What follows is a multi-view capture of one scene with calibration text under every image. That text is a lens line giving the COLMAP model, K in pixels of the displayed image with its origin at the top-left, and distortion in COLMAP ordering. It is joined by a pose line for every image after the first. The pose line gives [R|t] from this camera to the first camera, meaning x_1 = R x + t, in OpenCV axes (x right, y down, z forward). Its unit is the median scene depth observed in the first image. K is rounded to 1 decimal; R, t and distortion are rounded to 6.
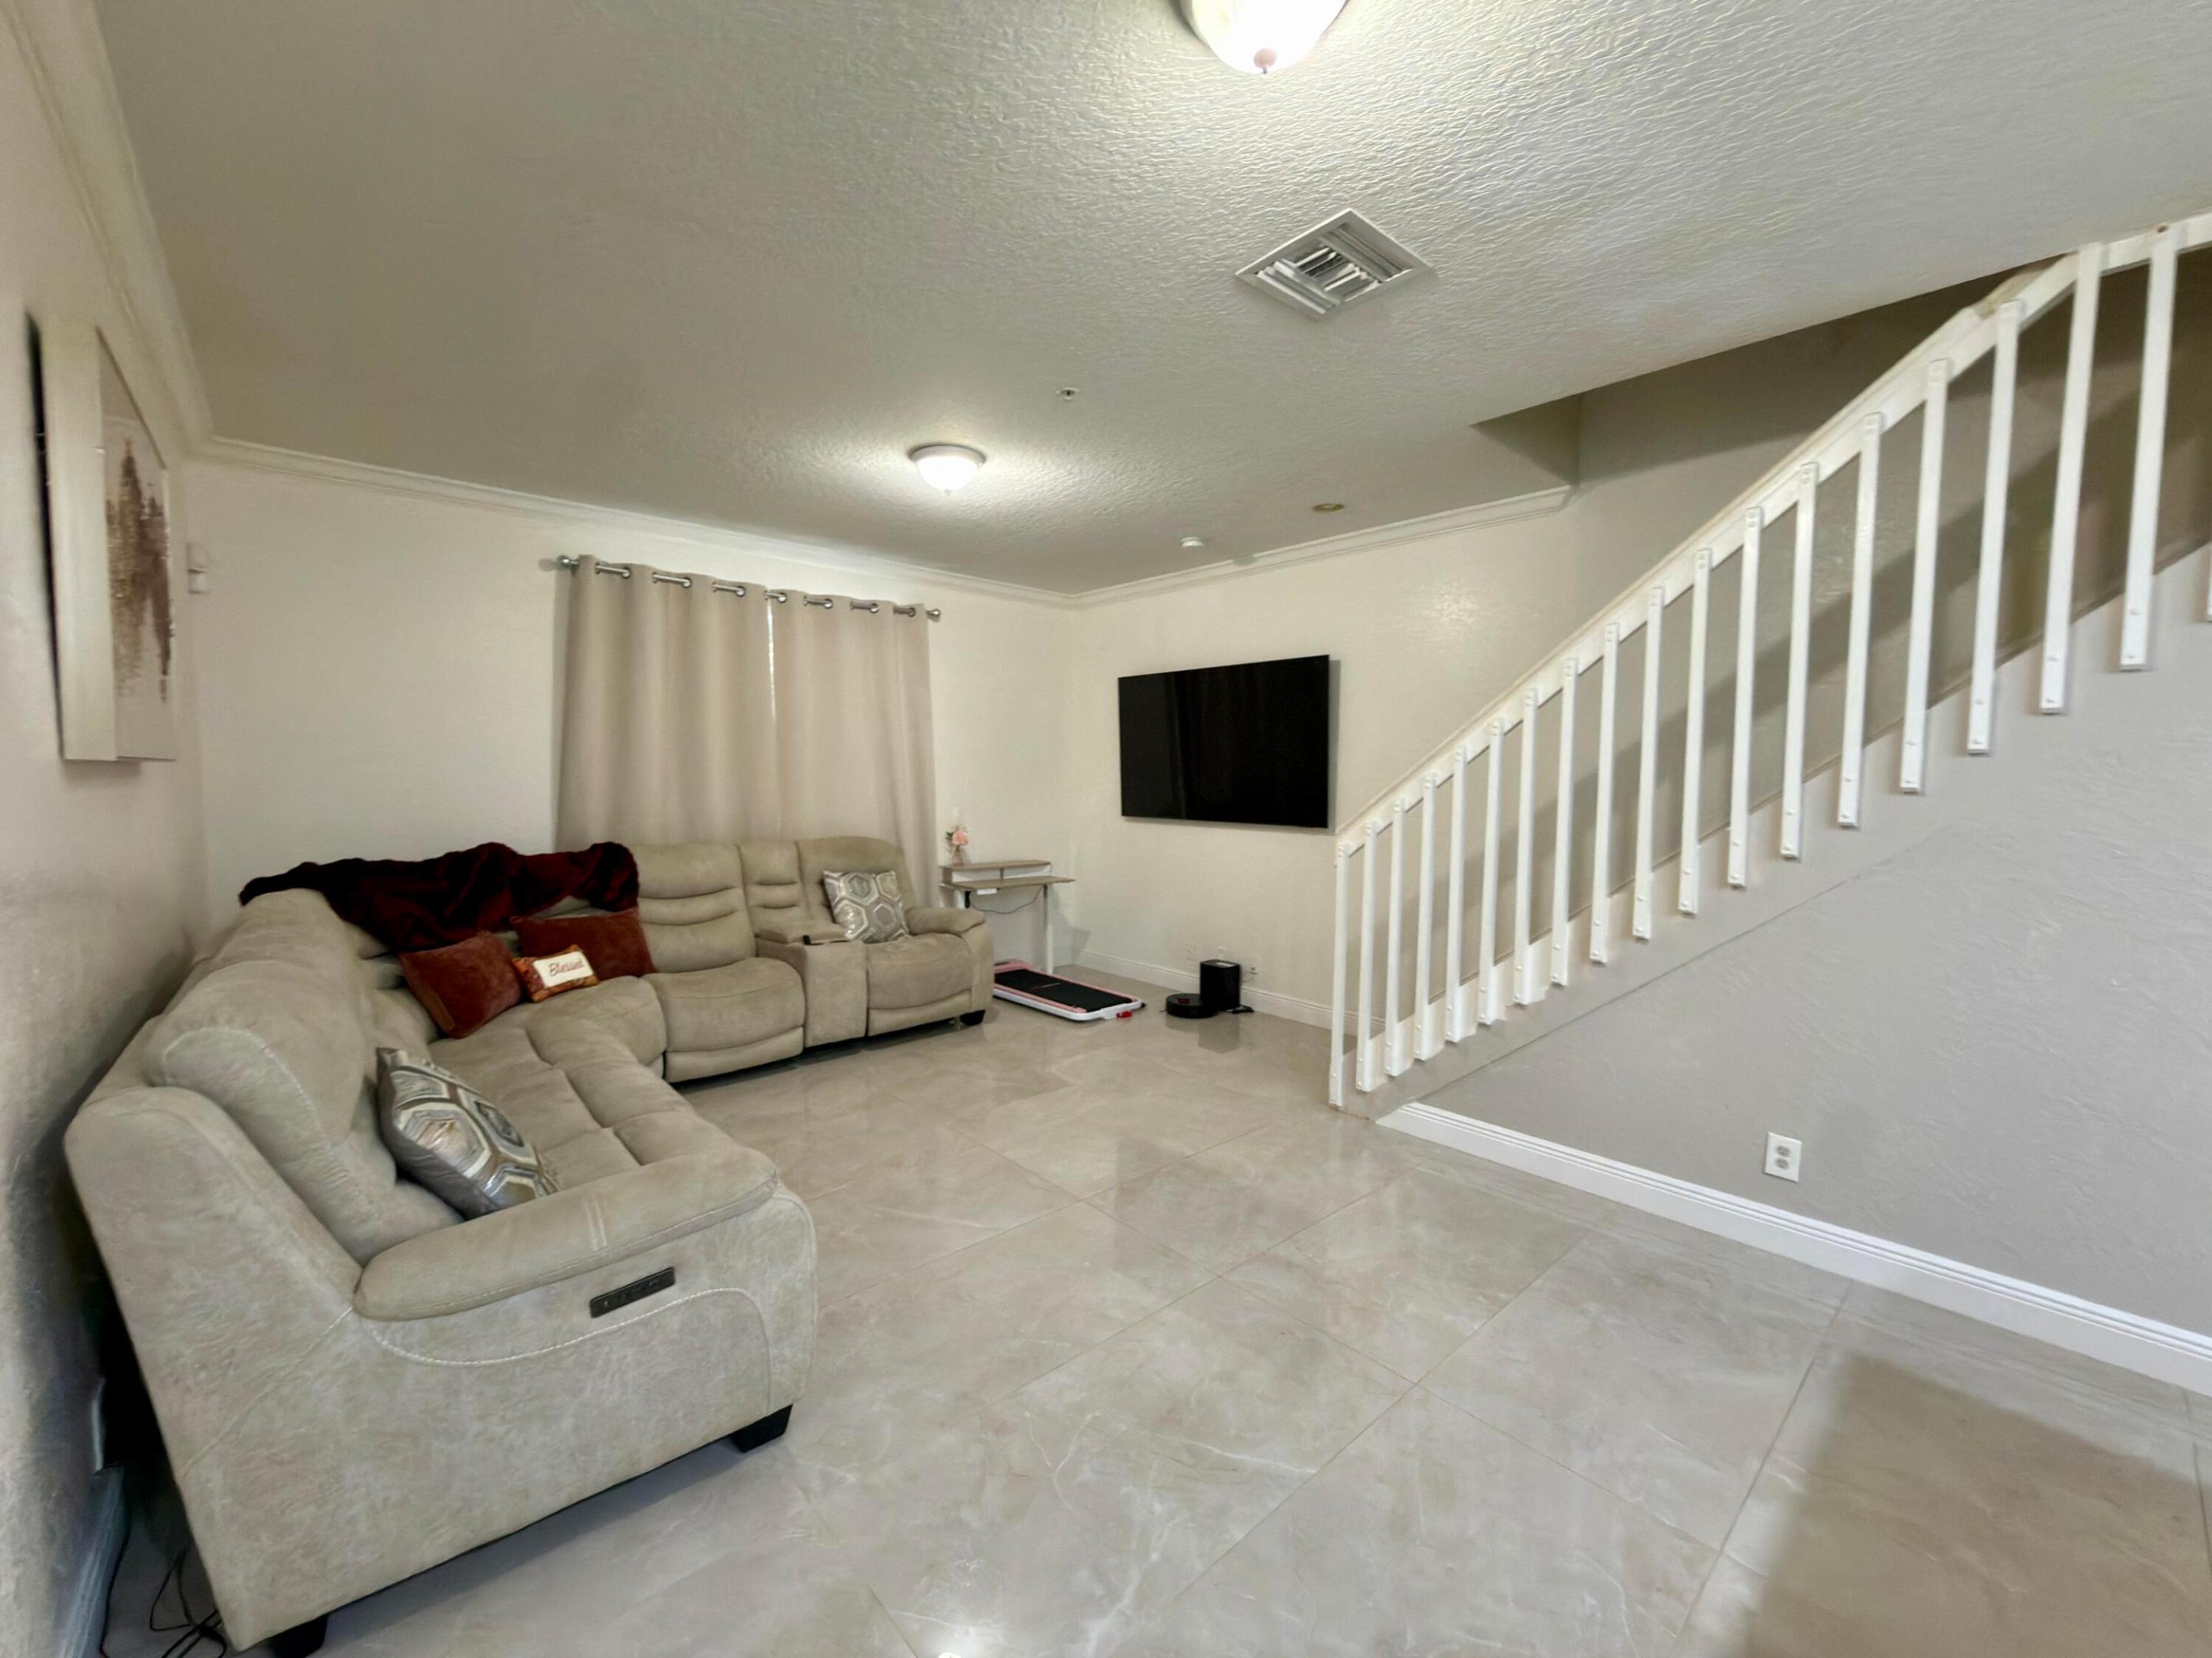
lens RADIAL K [[884.1, 0, 1108.1], [0, 884.1, 835.2], [0, 0, 1]] dist [0.000290, 0.000076]
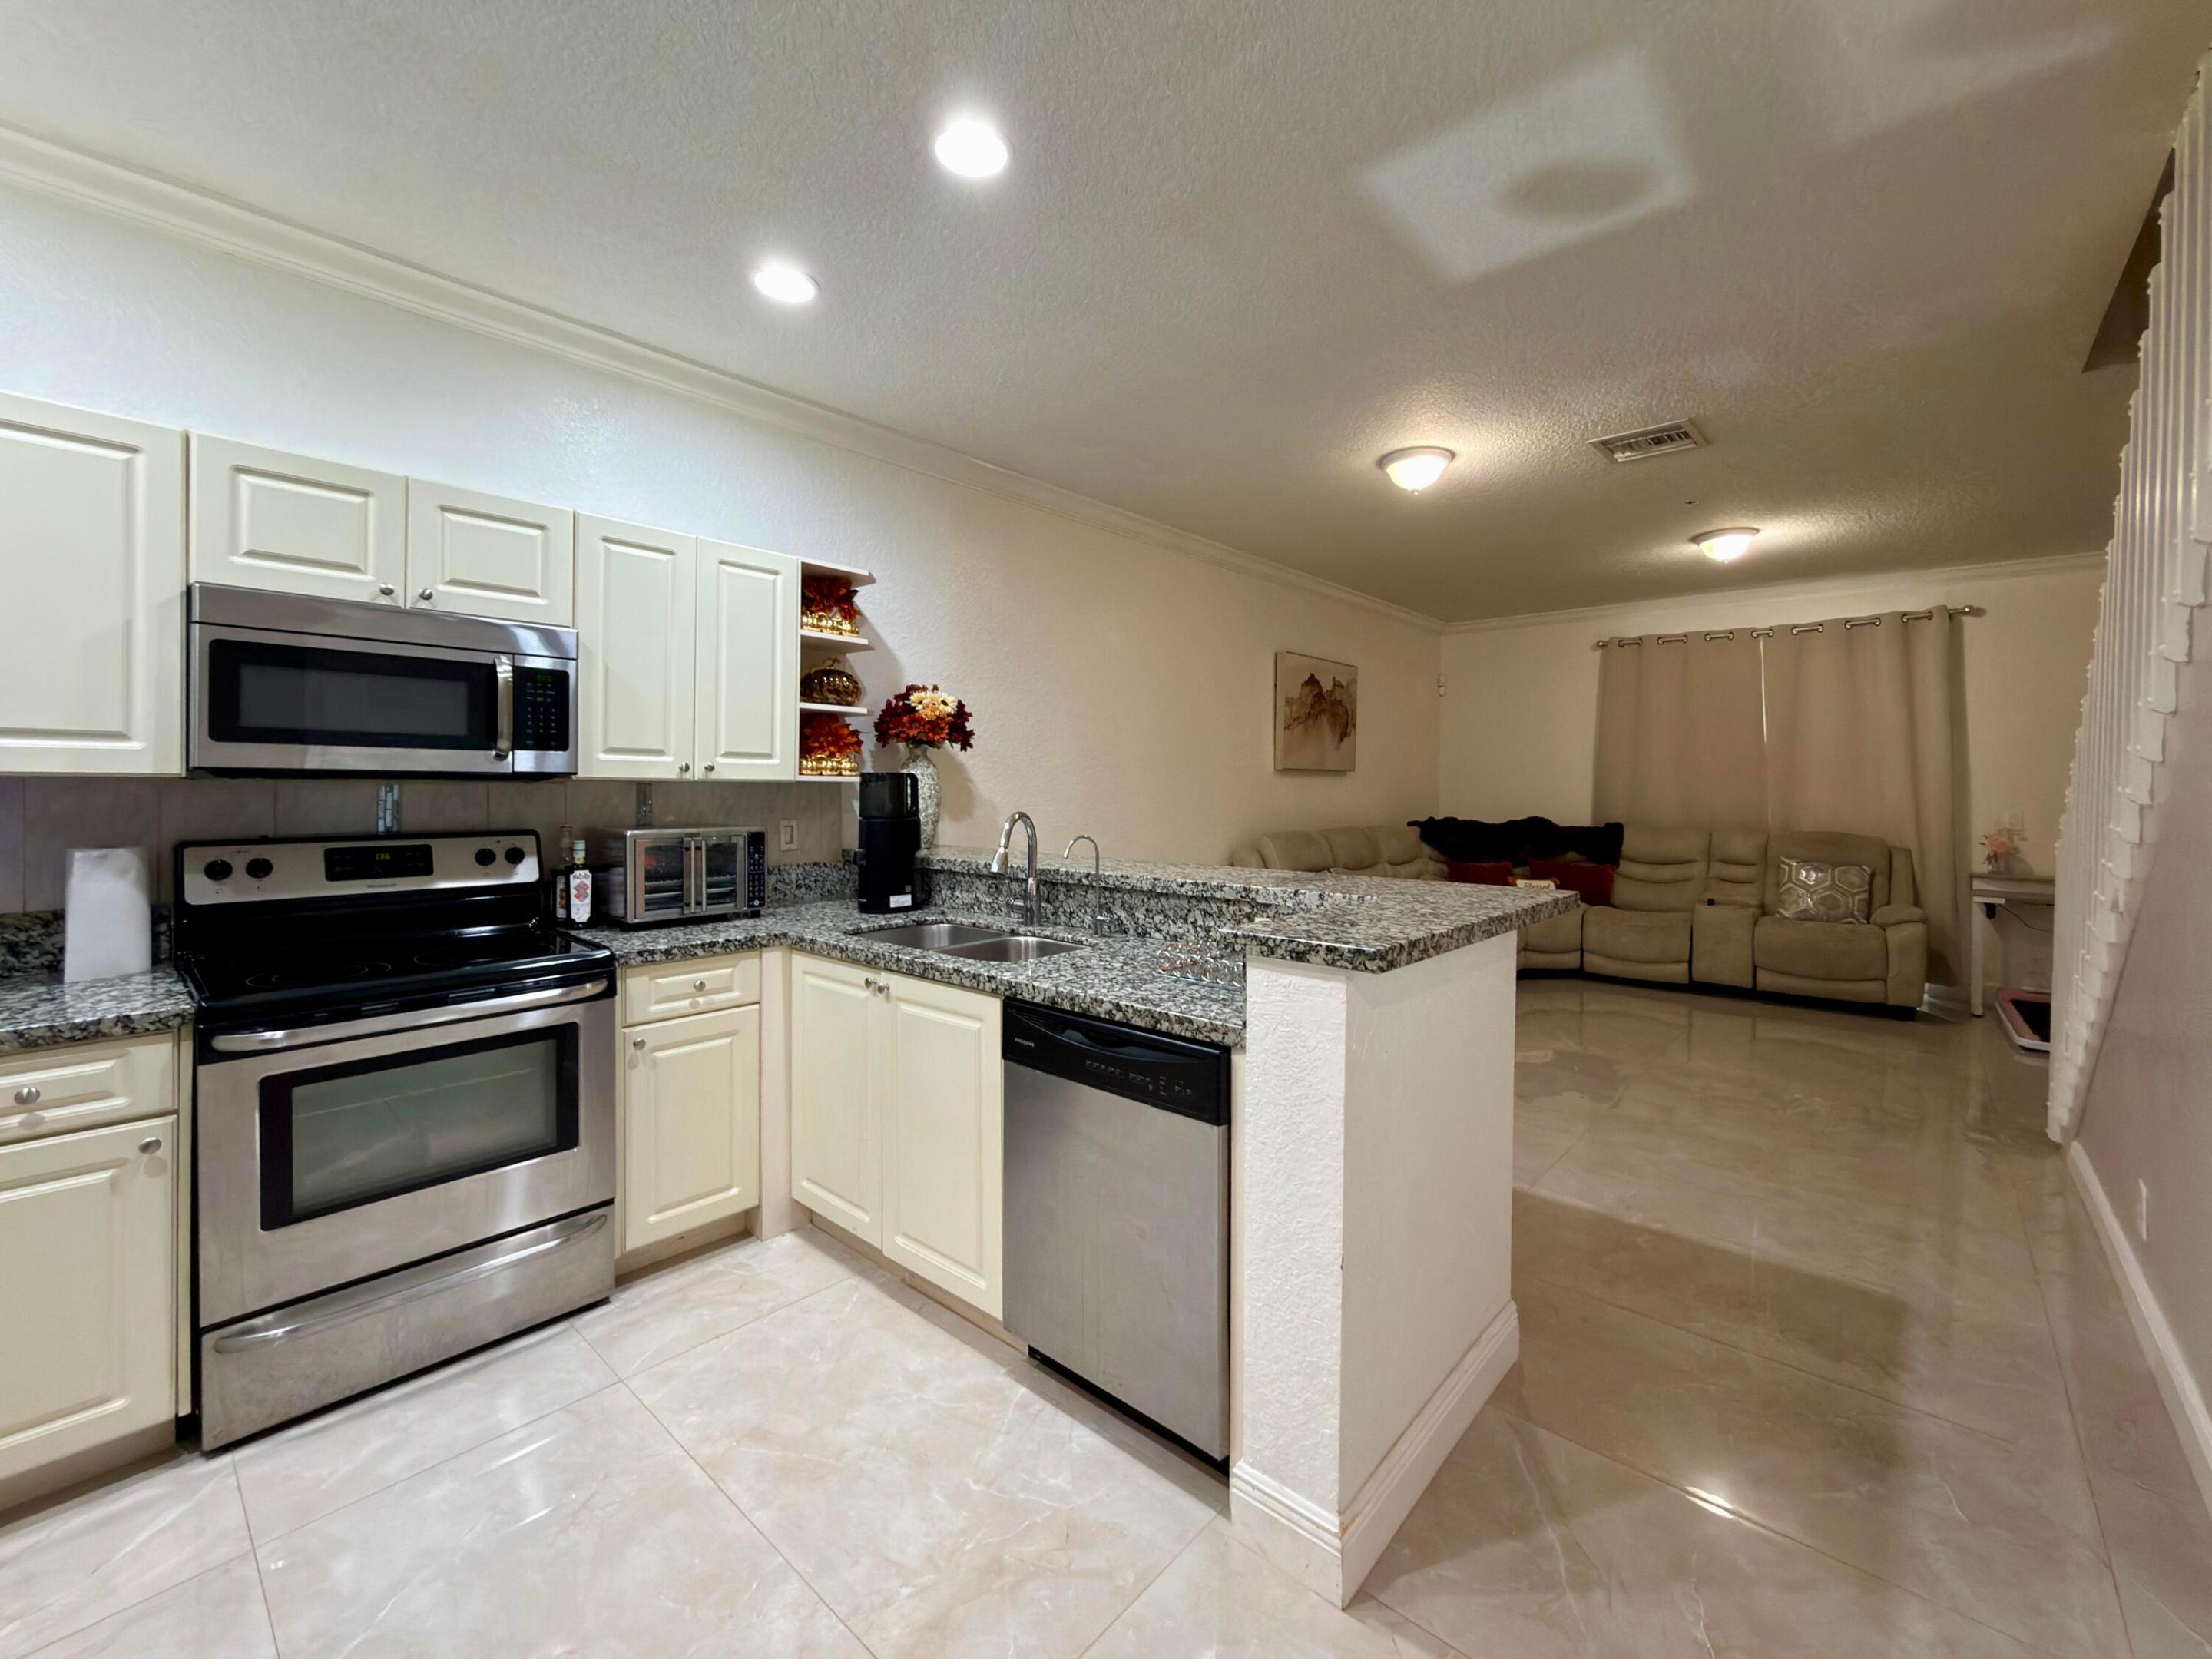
lens RADIAL K [[914.6, 0, 1110.2], [0, 914.6, 793.0], [0, 0, 1]] dist [-0.000207, 0.000013]
pose [[0.110268, 0.002198, -0.993899, 0.890086], [-0.071616, 0.997416, -0.005740, 0.029050], [0.991318, 0.071812, 0.110140, -0.035026]]
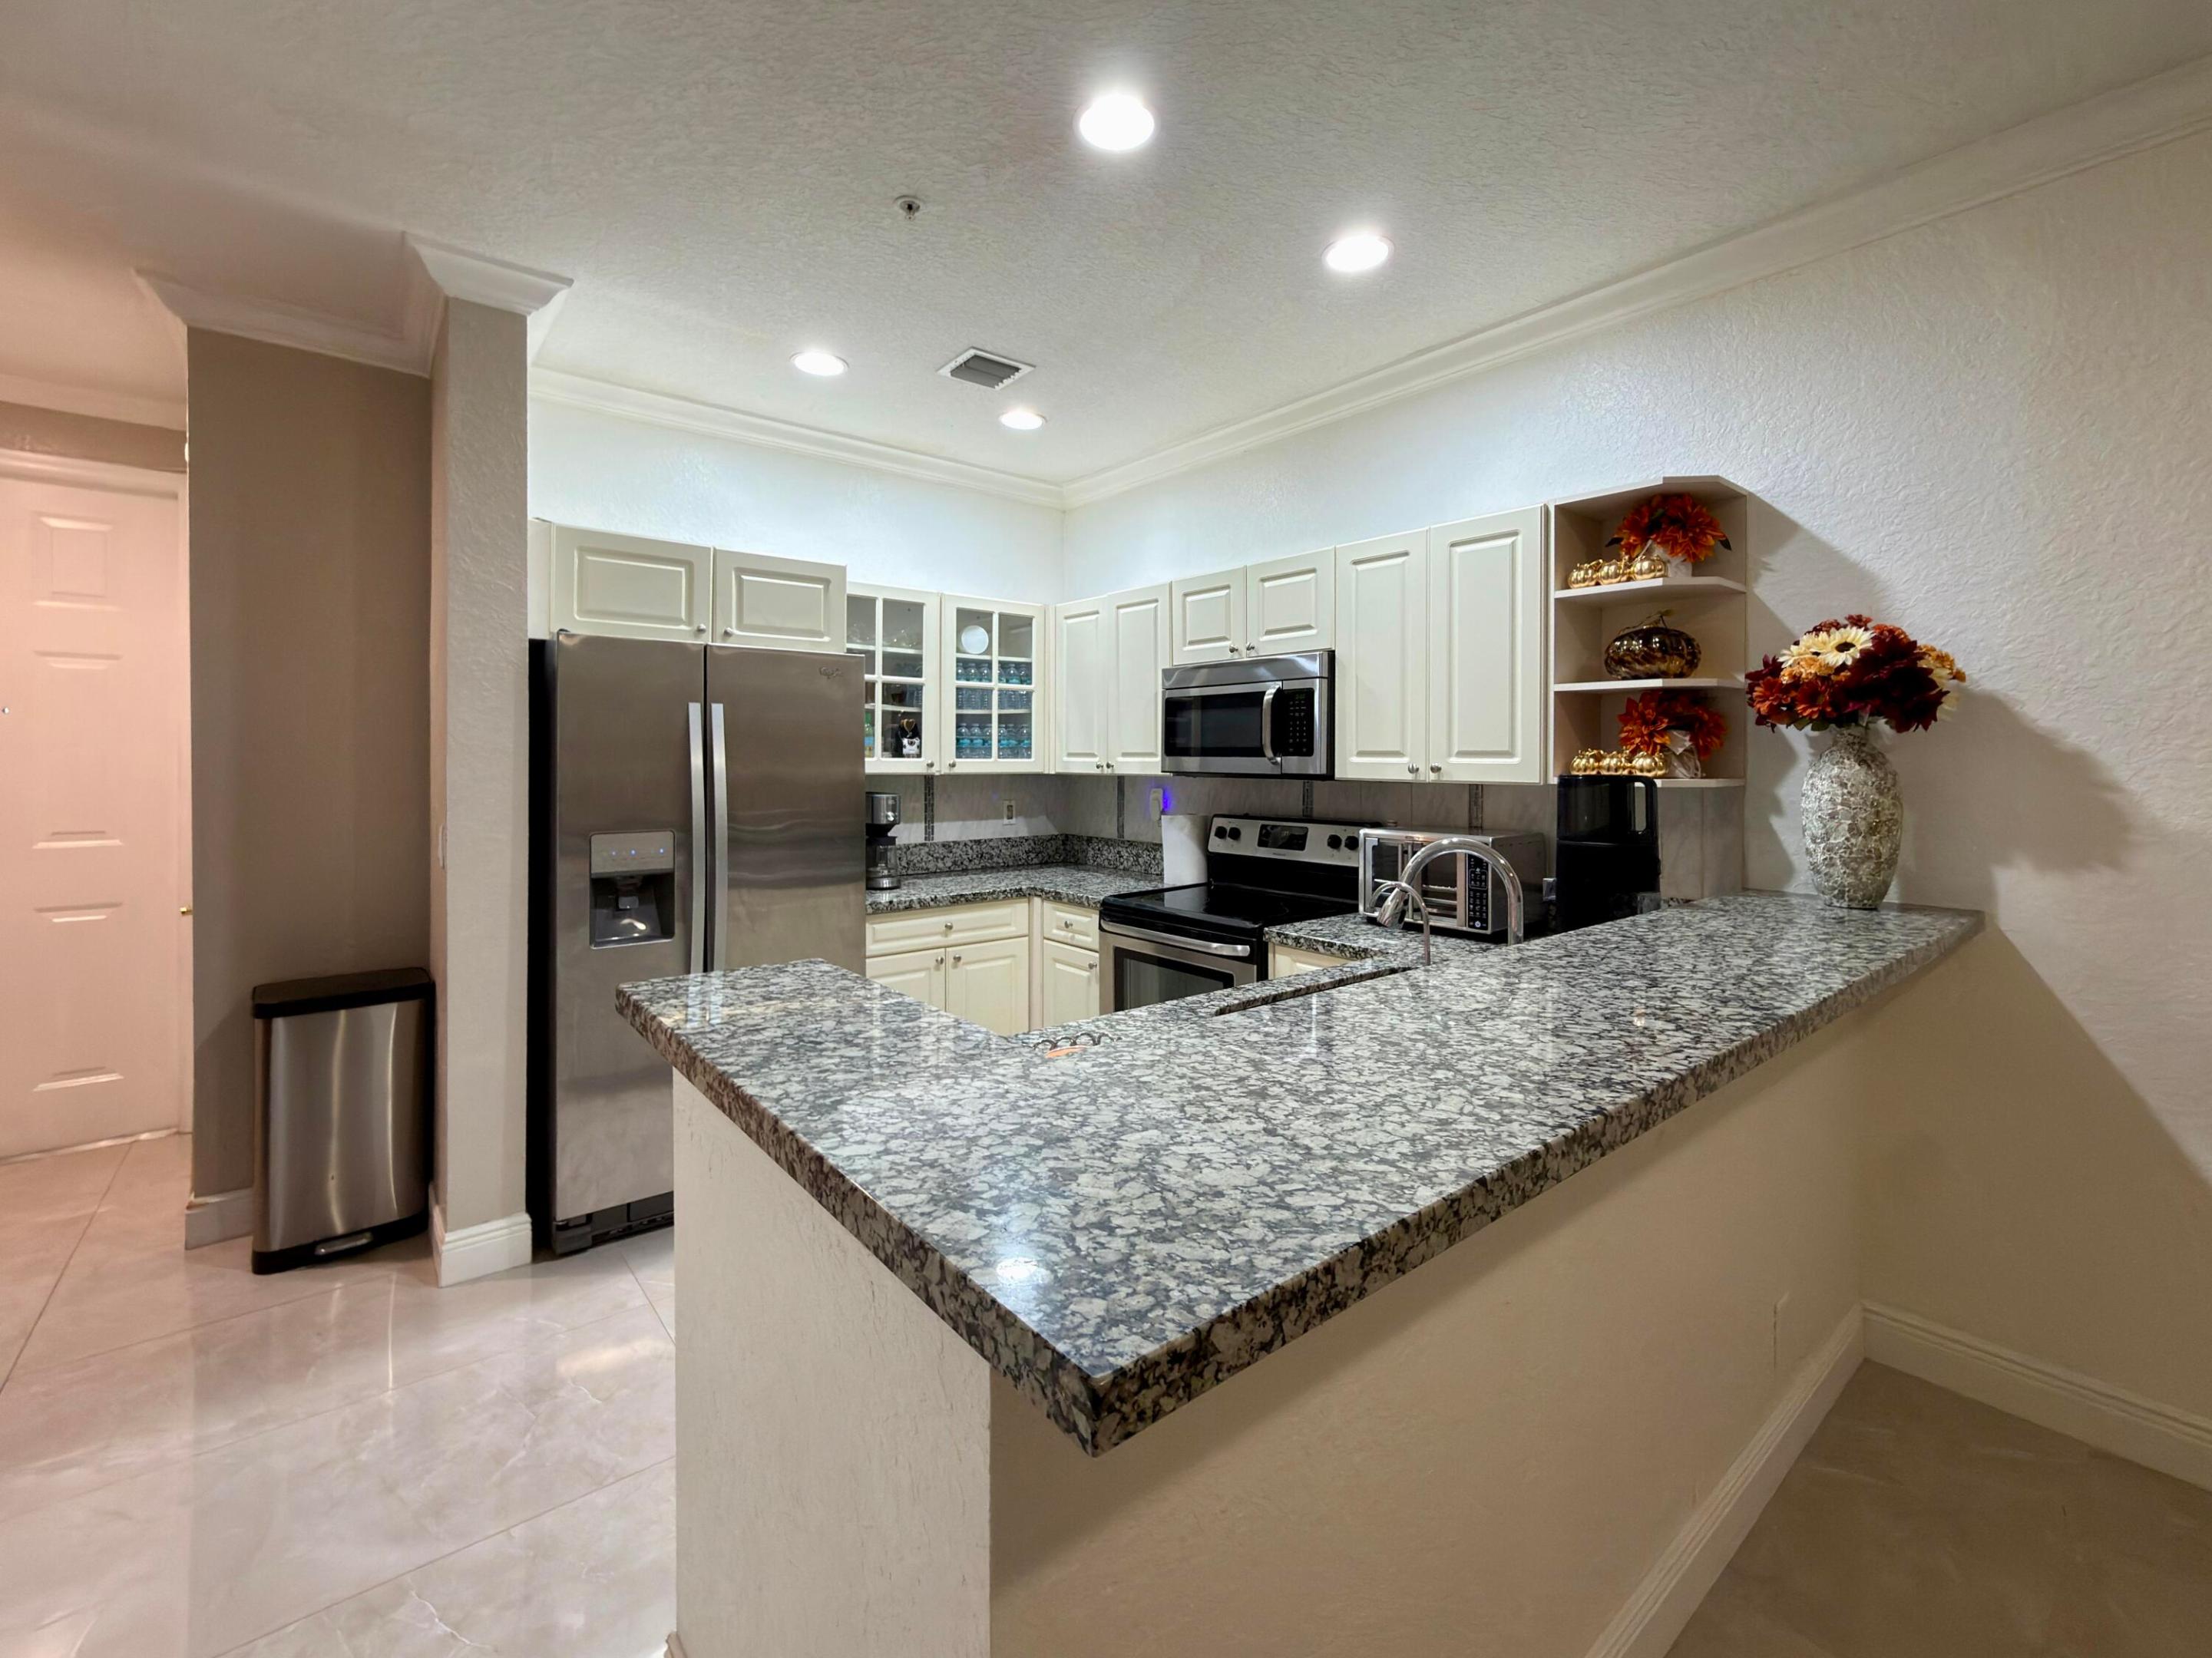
lens RADIAL K [[933.5, 0, 1100.9], [0, 933.5, 757.0], [0, 0, 1]] dist [-0.001248, 0.000089]
pose [[-0.998541, -0.010717, 0.052934, 0.415359], [-0.007354, 0.997966, 0.063321, -0.016472], [-0.053505, 0.062839, -0.996588, 0.373413]]
